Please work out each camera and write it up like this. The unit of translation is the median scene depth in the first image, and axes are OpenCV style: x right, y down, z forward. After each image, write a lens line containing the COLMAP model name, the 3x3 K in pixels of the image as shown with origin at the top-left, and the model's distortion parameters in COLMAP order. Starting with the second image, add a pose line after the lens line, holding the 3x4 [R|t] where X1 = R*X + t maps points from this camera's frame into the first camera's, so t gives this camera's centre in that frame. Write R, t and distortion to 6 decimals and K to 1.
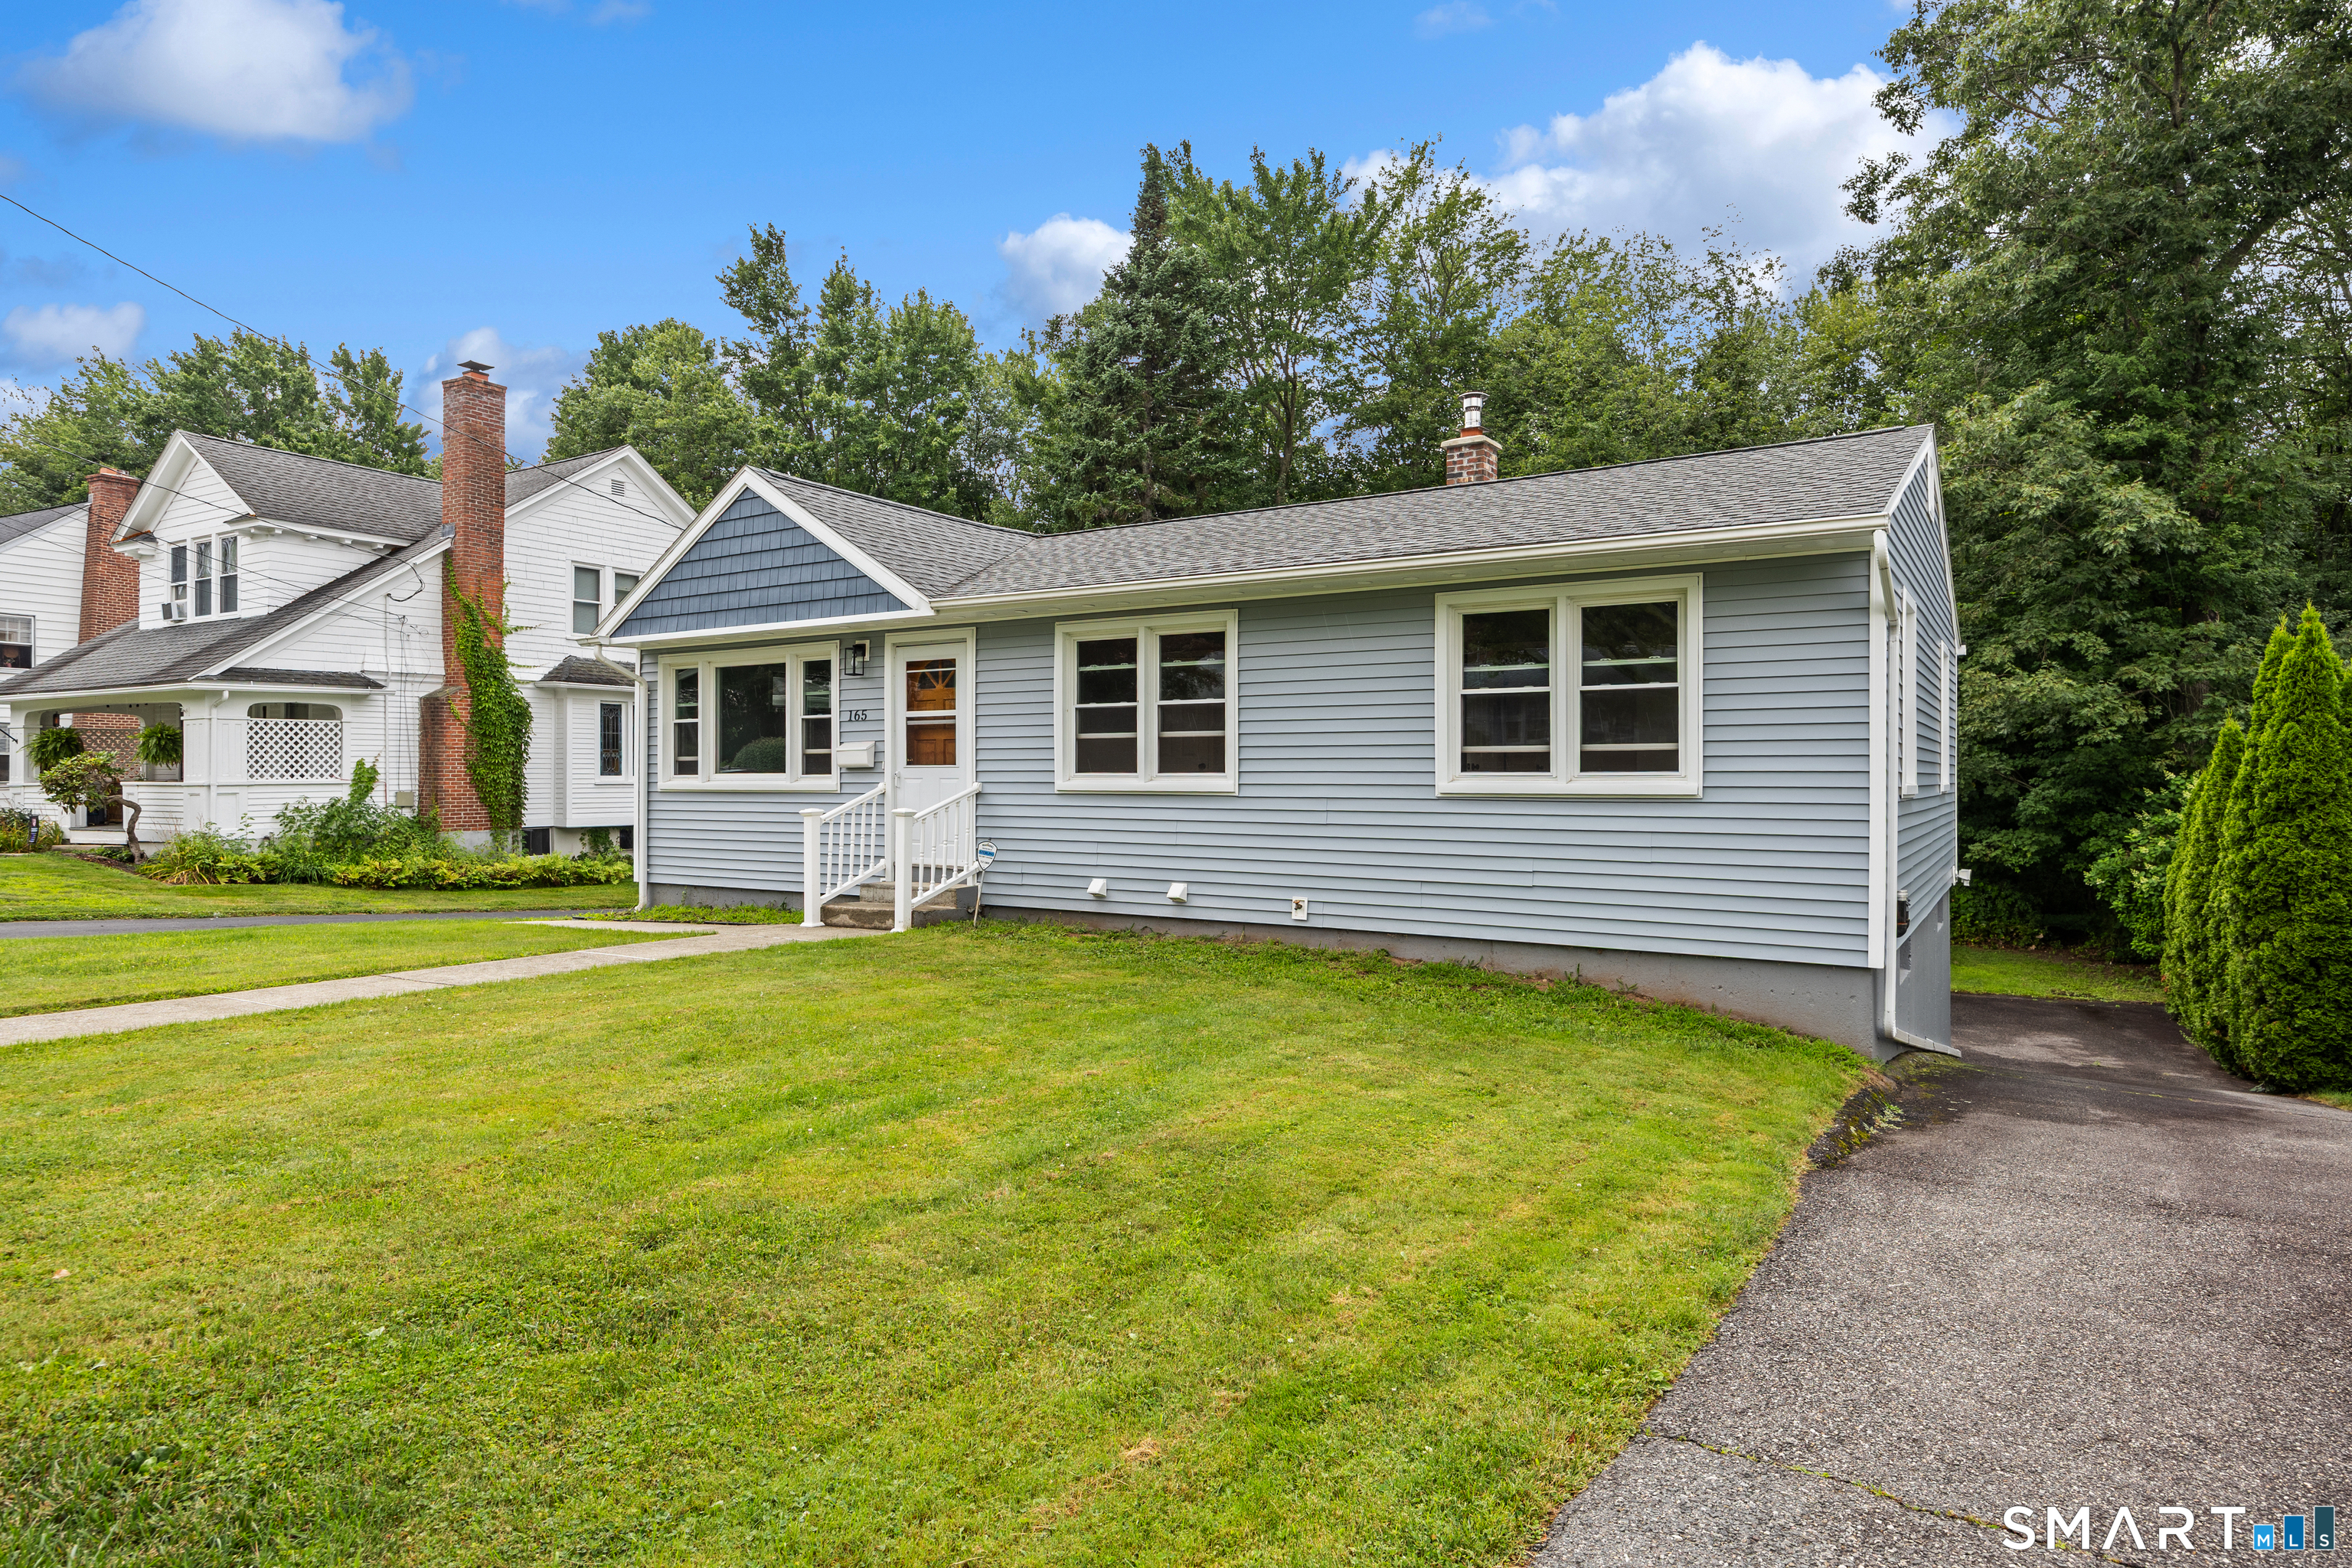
lens RADIAL K [[1371.6, 0, 1192.5], [0, 1371.6, 790.9], [0, 0, 1]] dist [0.005002, -0.001506]
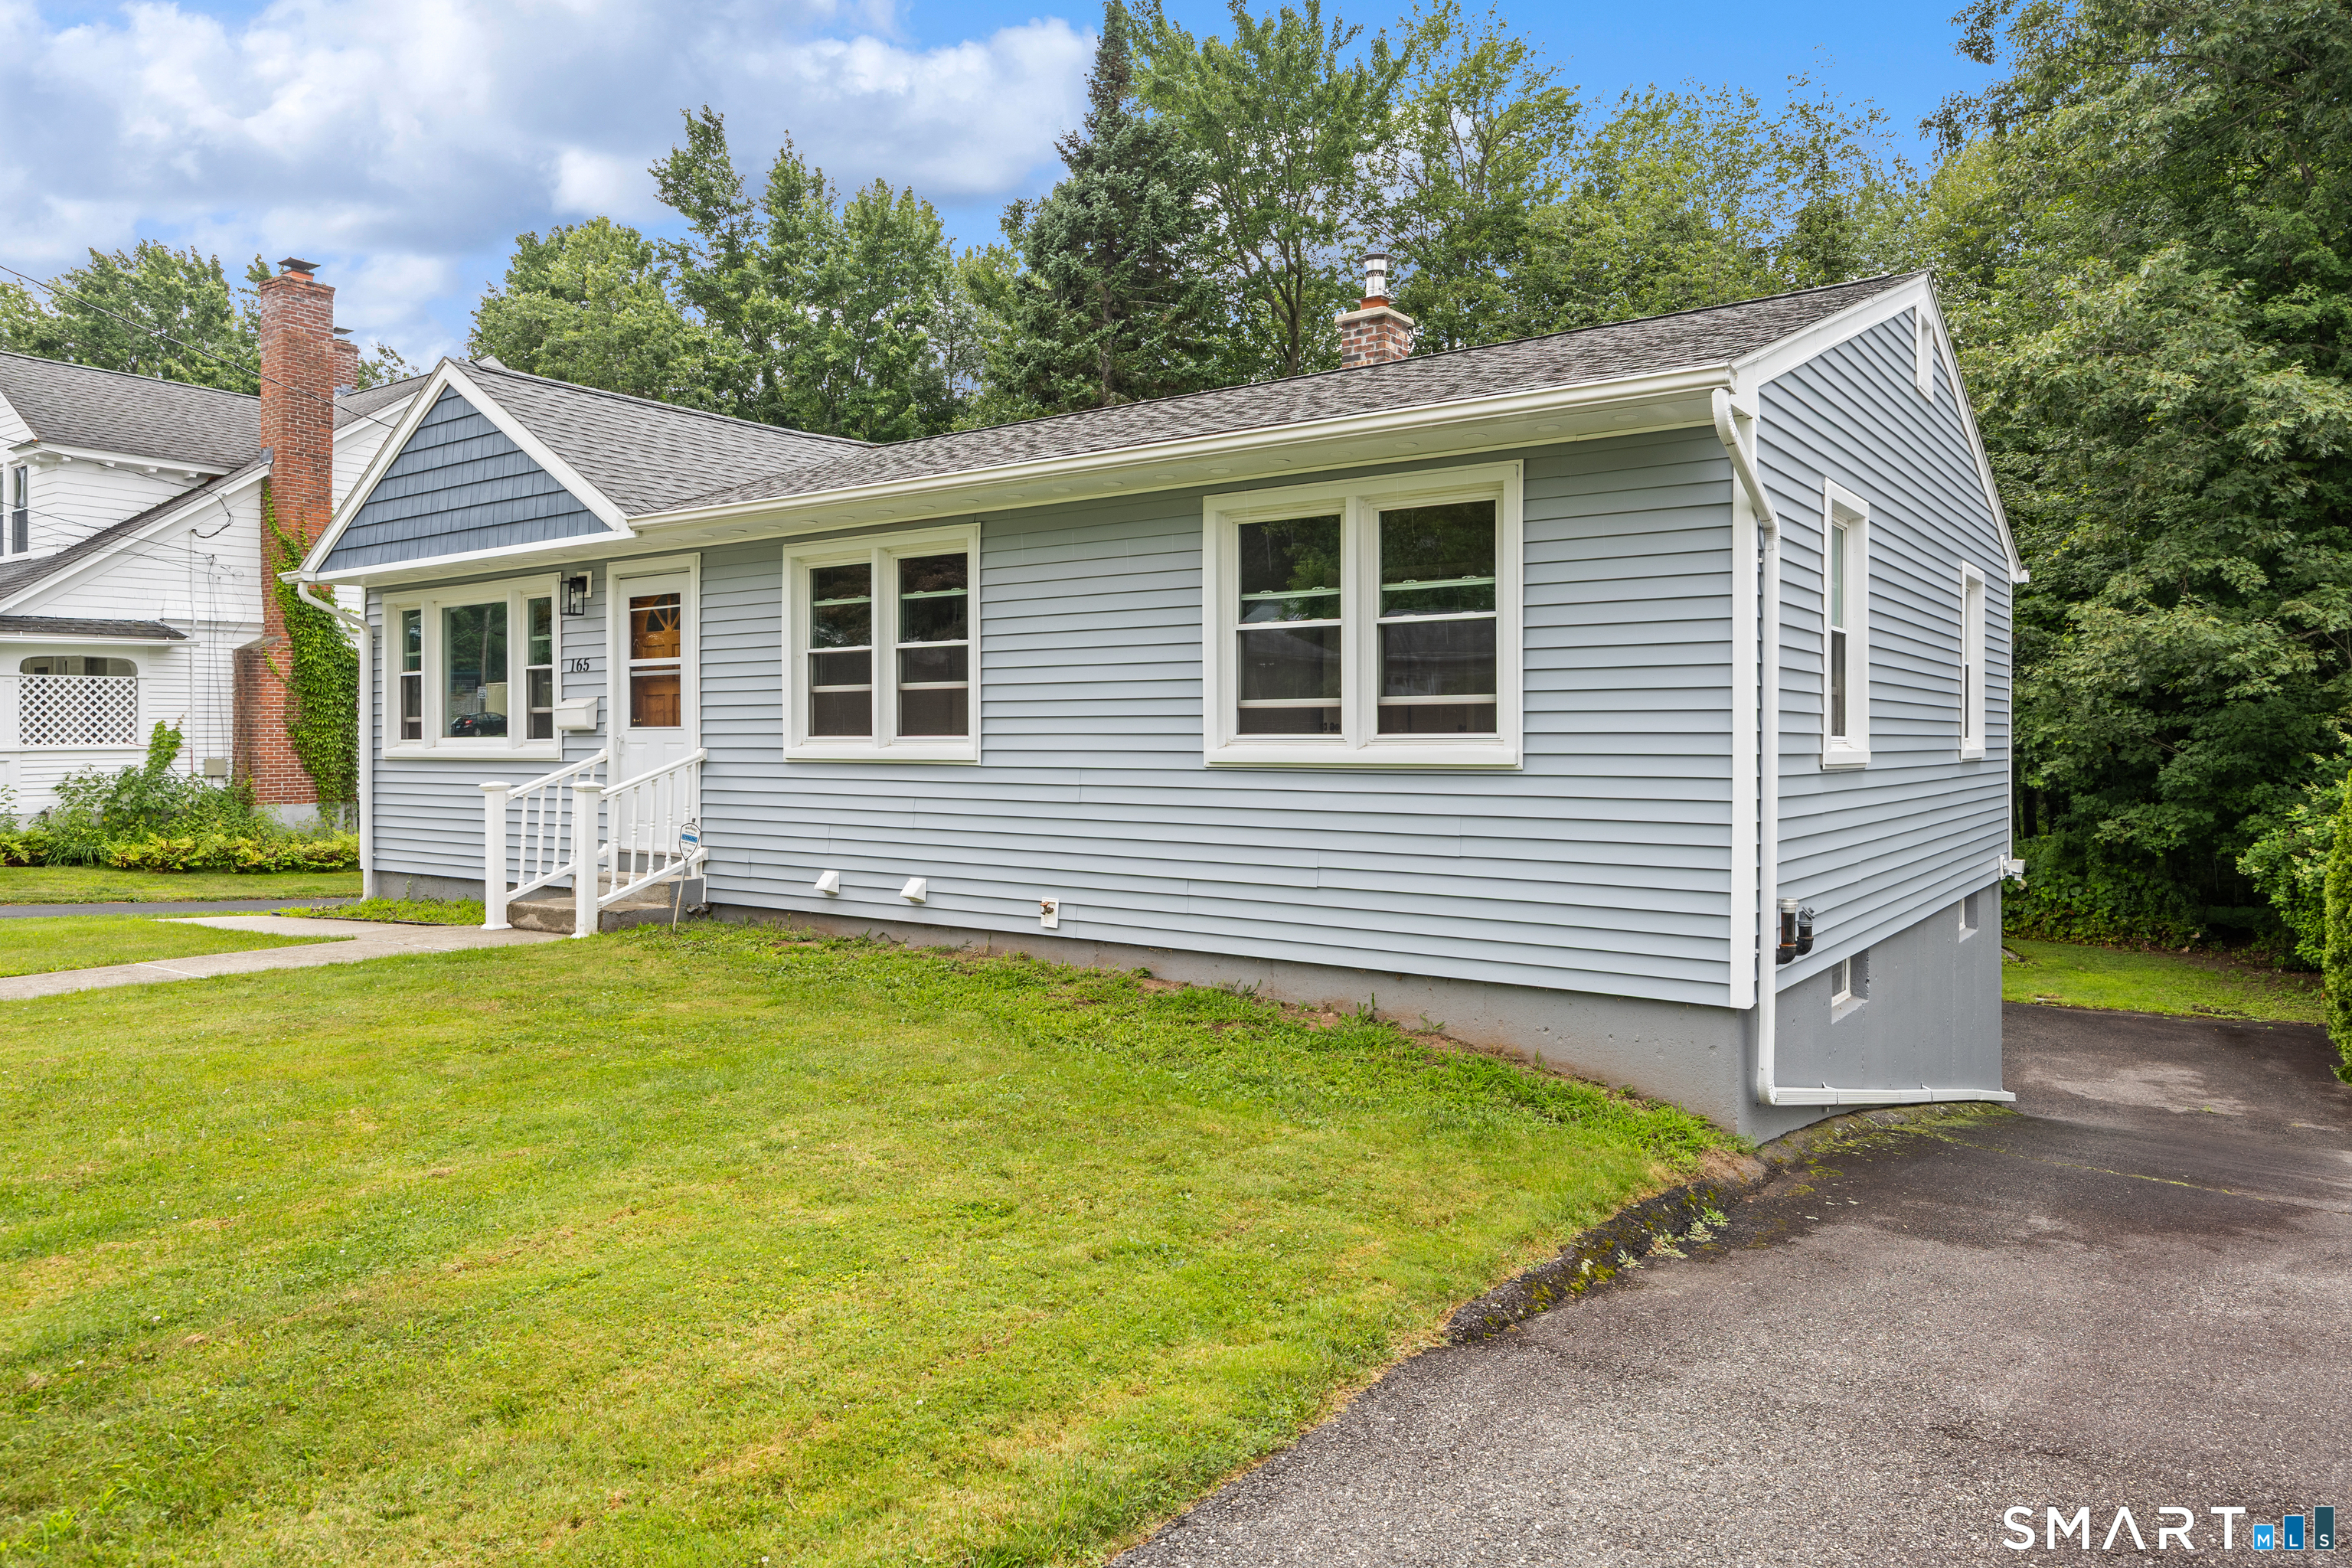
lens RADIAL K [[1551.9, 0, 1181.4], [0, 1551.9, 754.4], [0, 0, 1]] dist [0.002869, -0.002183]
pose [[0.998280, -0.001028, -0.058625, 0.166326], [0.000995, 0.999999, -0.000590, -0.001855], [0.058625, 0.000530, 0.998280, 0.115960]]
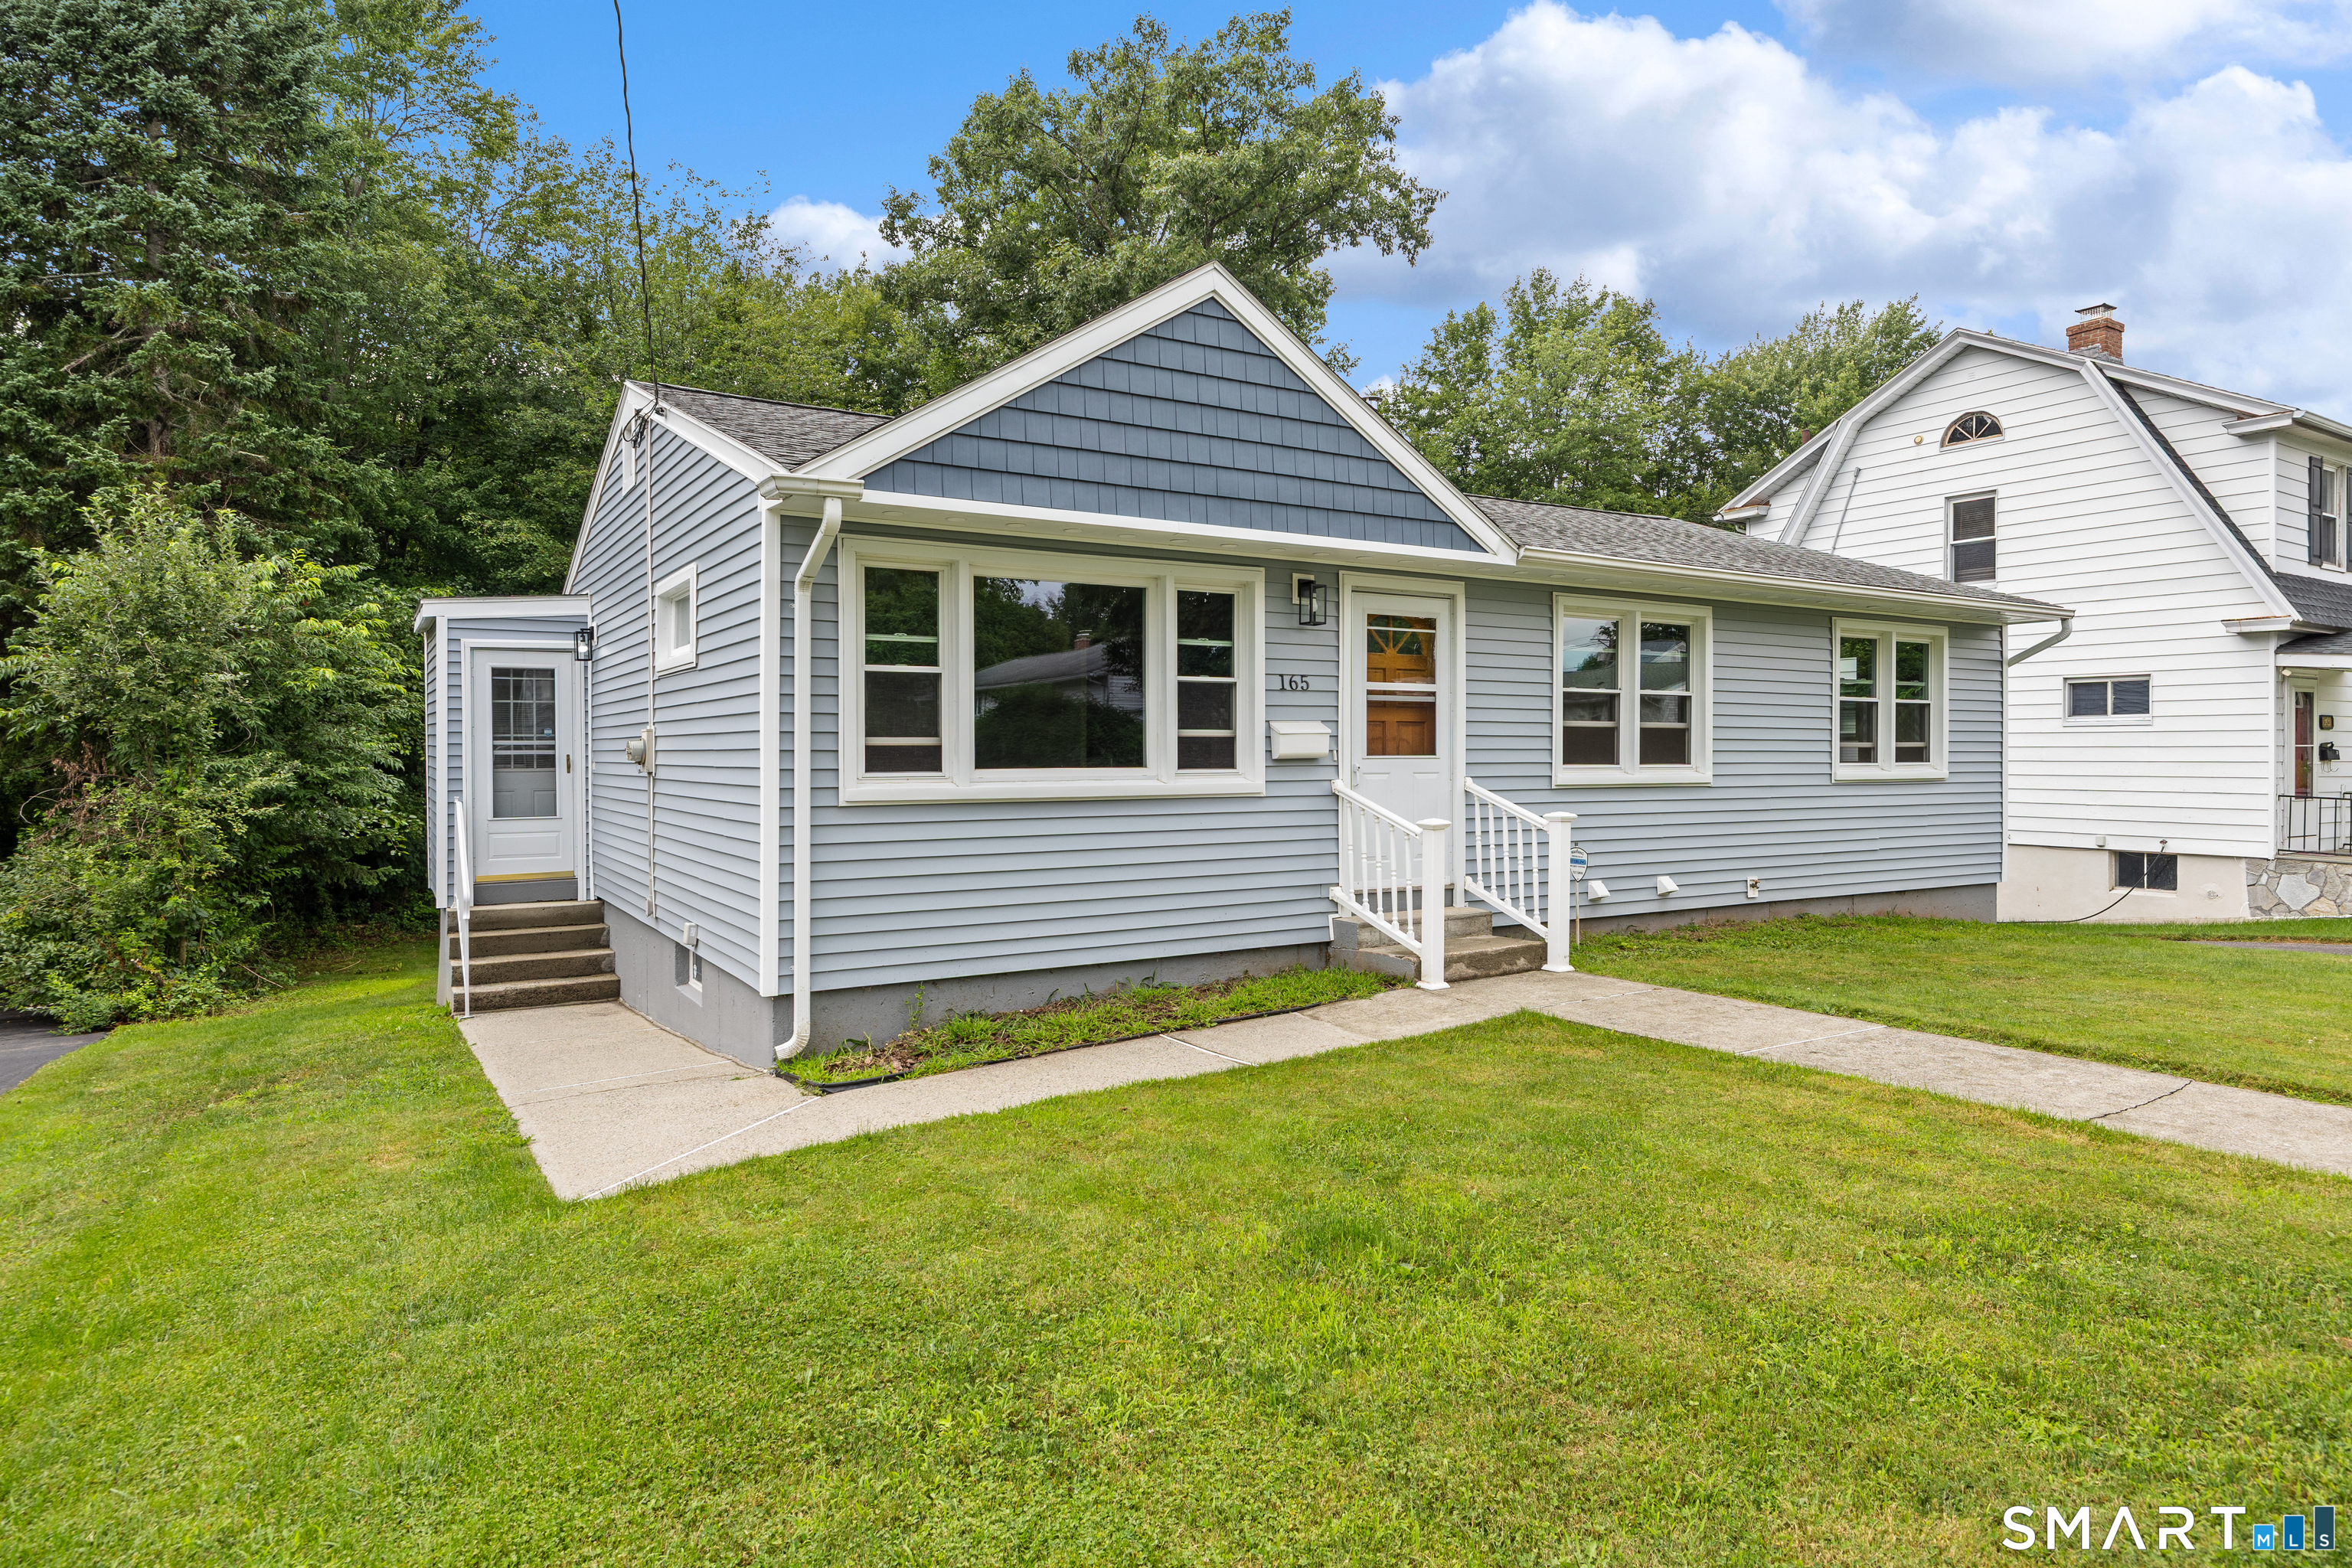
lens RADIAL K [[1371.6, 0, 1177.4], [0, 1371.6, 798.8], [0, 0, 1]] dist [0.005002, -0.001506]
pose [[0.418280, -0.021177, 0.908071, -0.920811], [0.019595, 0.999706, 0.014288, -0.008159], [-0.908107, 0.011817, 0.418572, 0.790060]]
